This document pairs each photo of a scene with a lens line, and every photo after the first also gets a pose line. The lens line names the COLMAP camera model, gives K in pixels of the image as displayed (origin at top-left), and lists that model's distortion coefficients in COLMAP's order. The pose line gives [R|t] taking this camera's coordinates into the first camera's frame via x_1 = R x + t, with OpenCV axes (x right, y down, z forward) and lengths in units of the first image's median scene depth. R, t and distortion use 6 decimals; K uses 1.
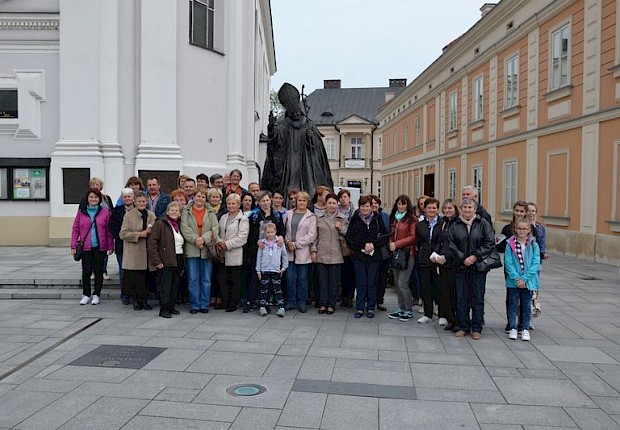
lens RADIAL K [[544.4, 0, 310.0], [0, 544.4, 215.0], [0, 0, 1]] dist [-0.053111, 0.016122]
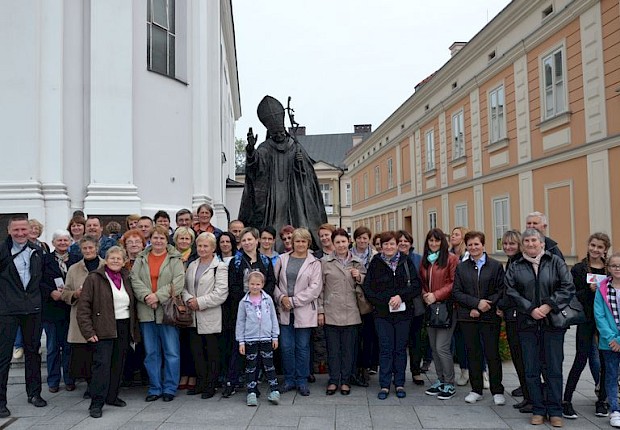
lens RADIAL K [[544.4, 0, 310.0], [0, 544.4, 215.0], [0, 0, 1]] dist [-0.053111, 0.016122]
pose [[0.997477, -0.025308, 0.066329, -0.026155], [0.031209, 0.995497, -0.089508, 0.003676], [-0.063765, 0.091352, 0.993775, 0.143164]]
